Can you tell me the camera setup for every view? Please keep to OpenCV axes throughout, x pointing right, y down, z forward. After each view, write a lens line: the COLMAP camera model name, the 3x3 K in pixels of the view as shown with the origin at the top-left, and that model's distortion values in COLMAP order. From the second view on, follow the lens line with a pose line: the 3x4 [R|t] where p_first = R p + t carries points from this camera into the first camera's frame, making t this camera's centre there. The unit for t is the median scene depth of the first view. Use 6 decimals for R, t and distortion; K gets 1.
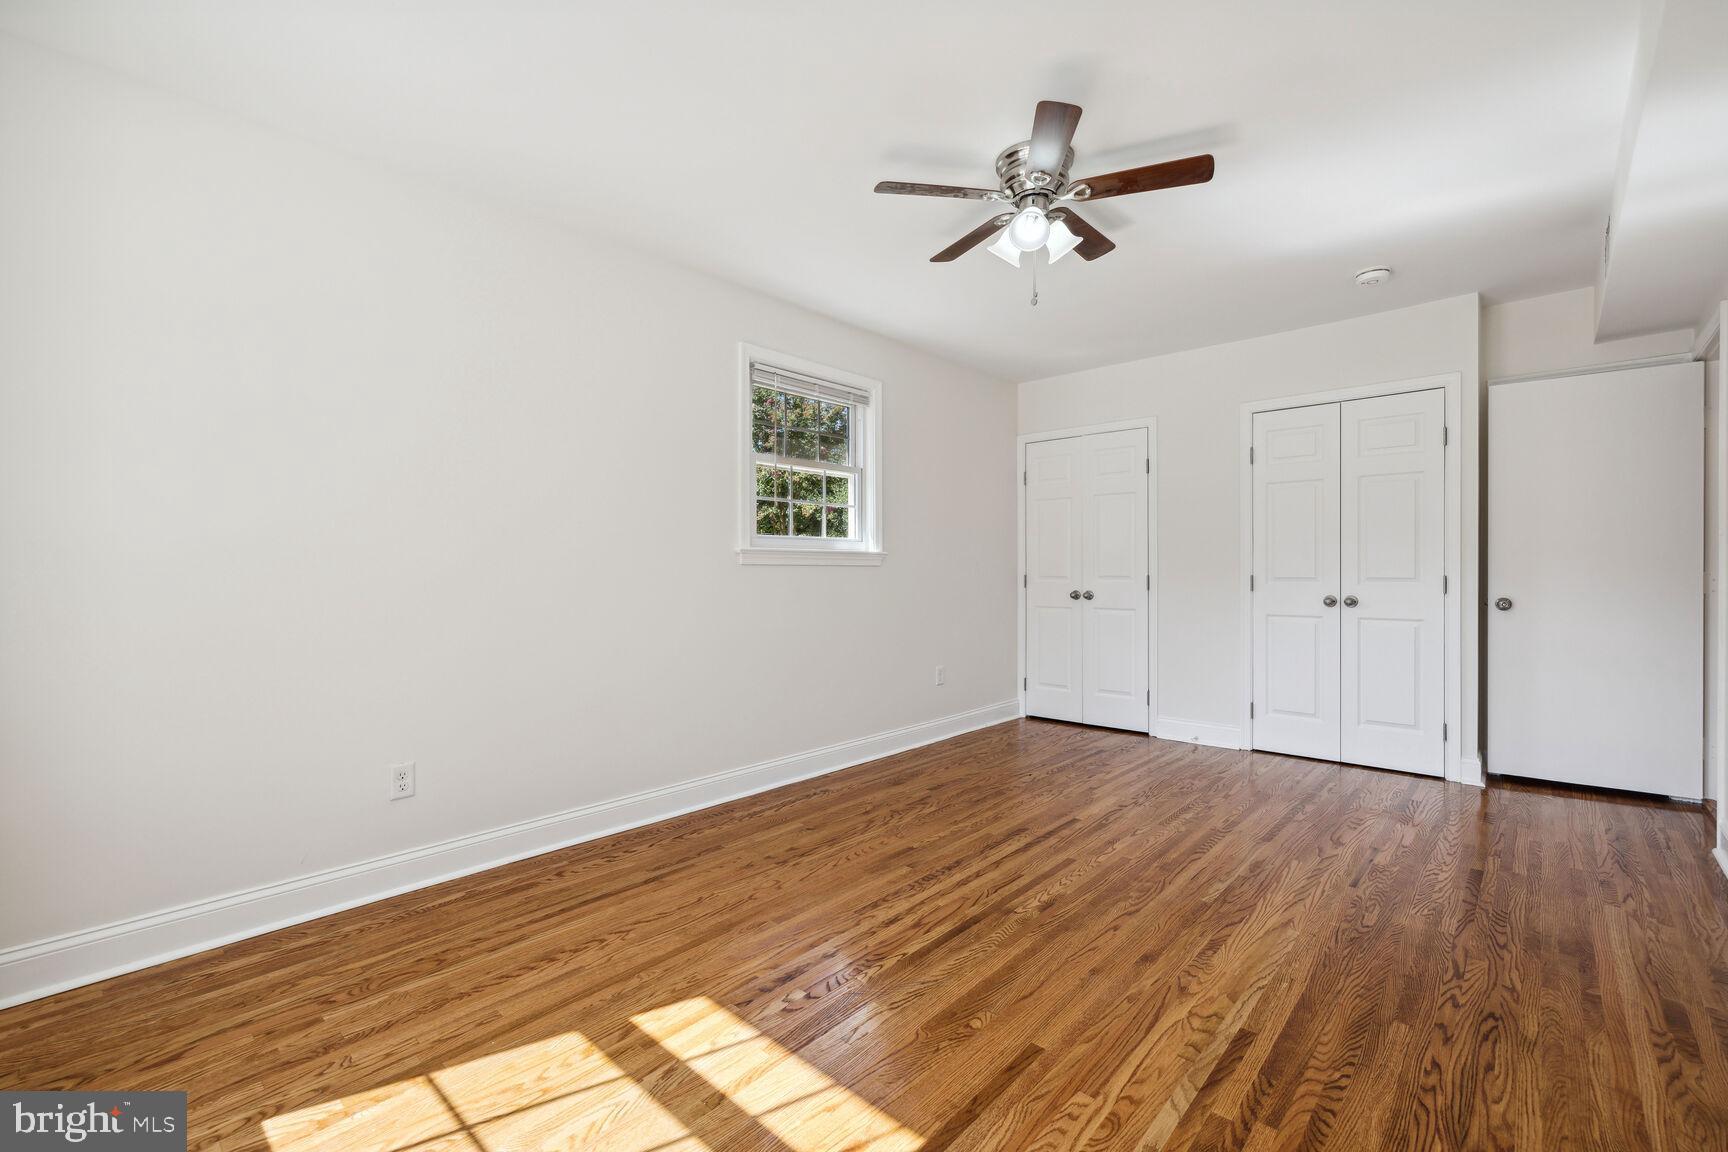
lens RADIAL K [[731.3, 0, 861.3], [0, 731.3, 571.0], [0, 0, 1]] dist [-0.001276, -0.000128]
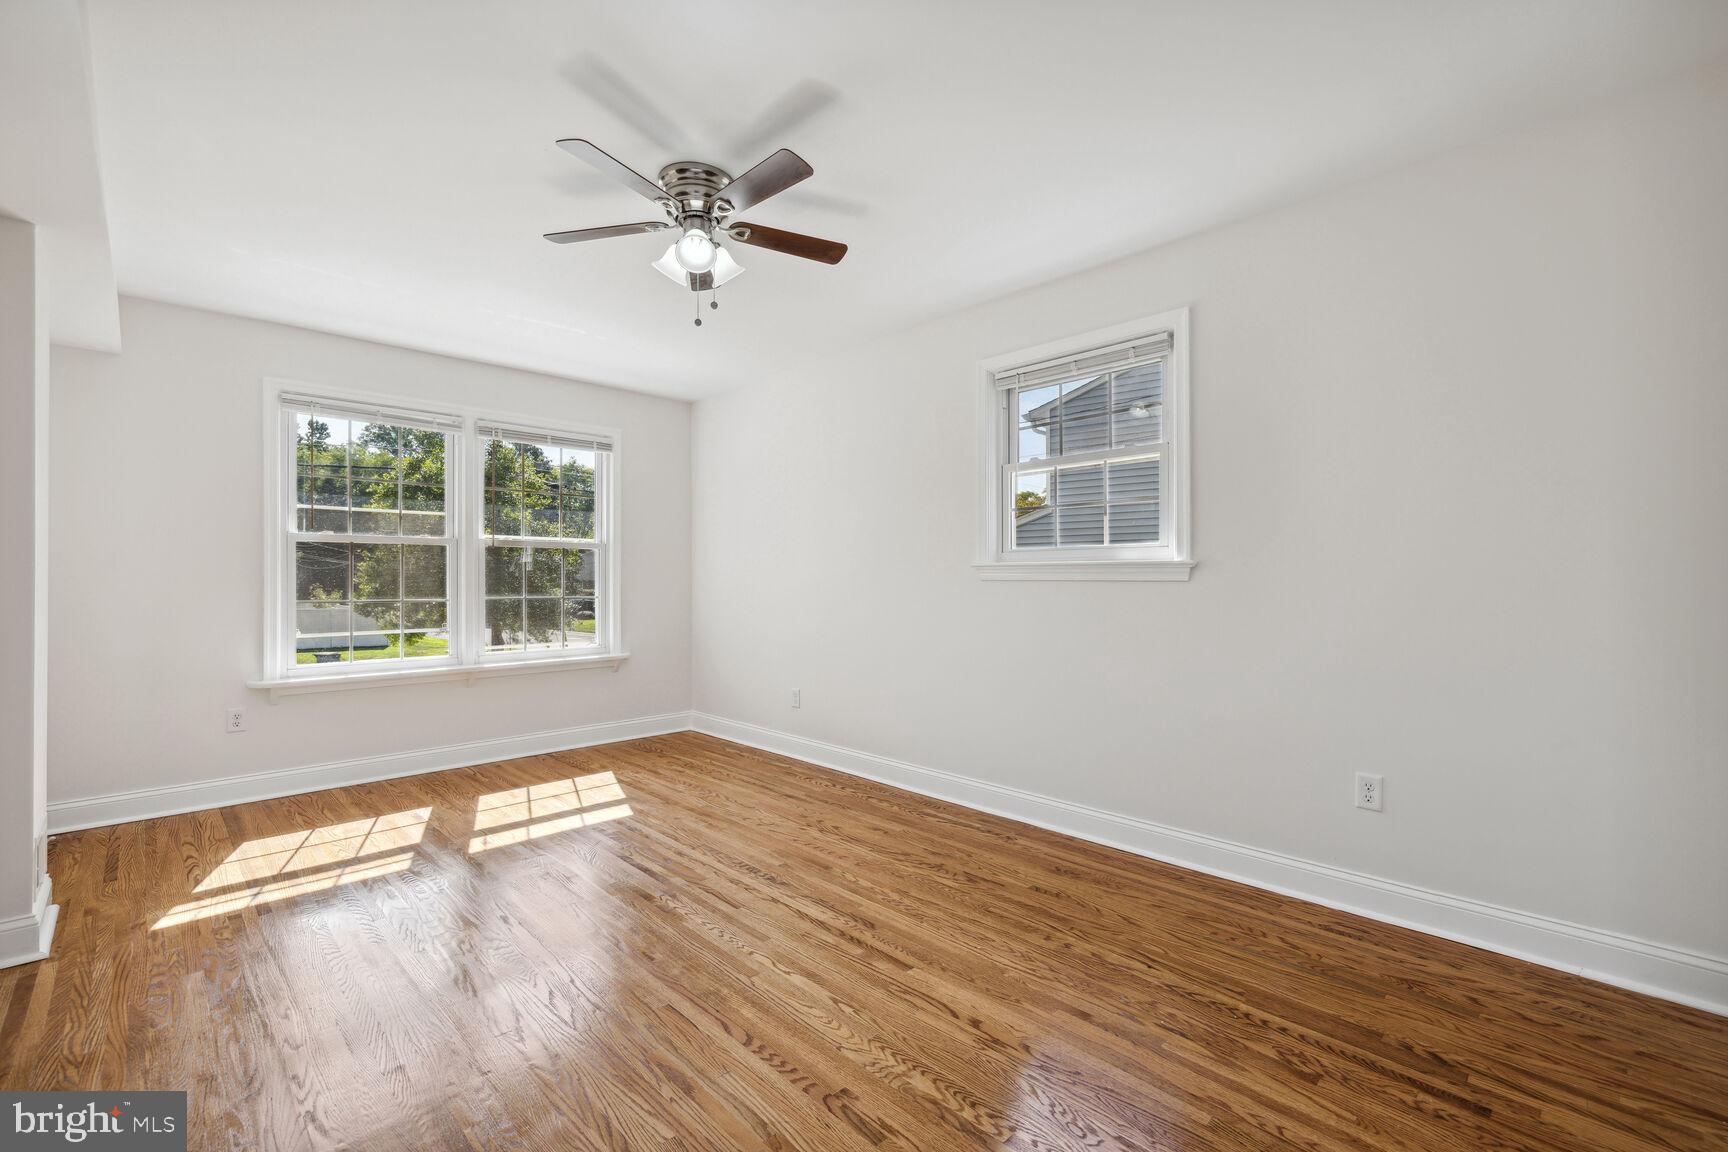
lens RADIAL K [[731.3, 0, 861.7], [0, 731.3, 581.7], [0, 0, 1]] dist [-0.001276, -0.000128]
pose [[-0.058873, 0.008145, -0.998232, 1.038243], [0.012041, 0.999900, 0.007448, -0.021885], [0.998193, -0.011581, -0.058965, 1.079468]]
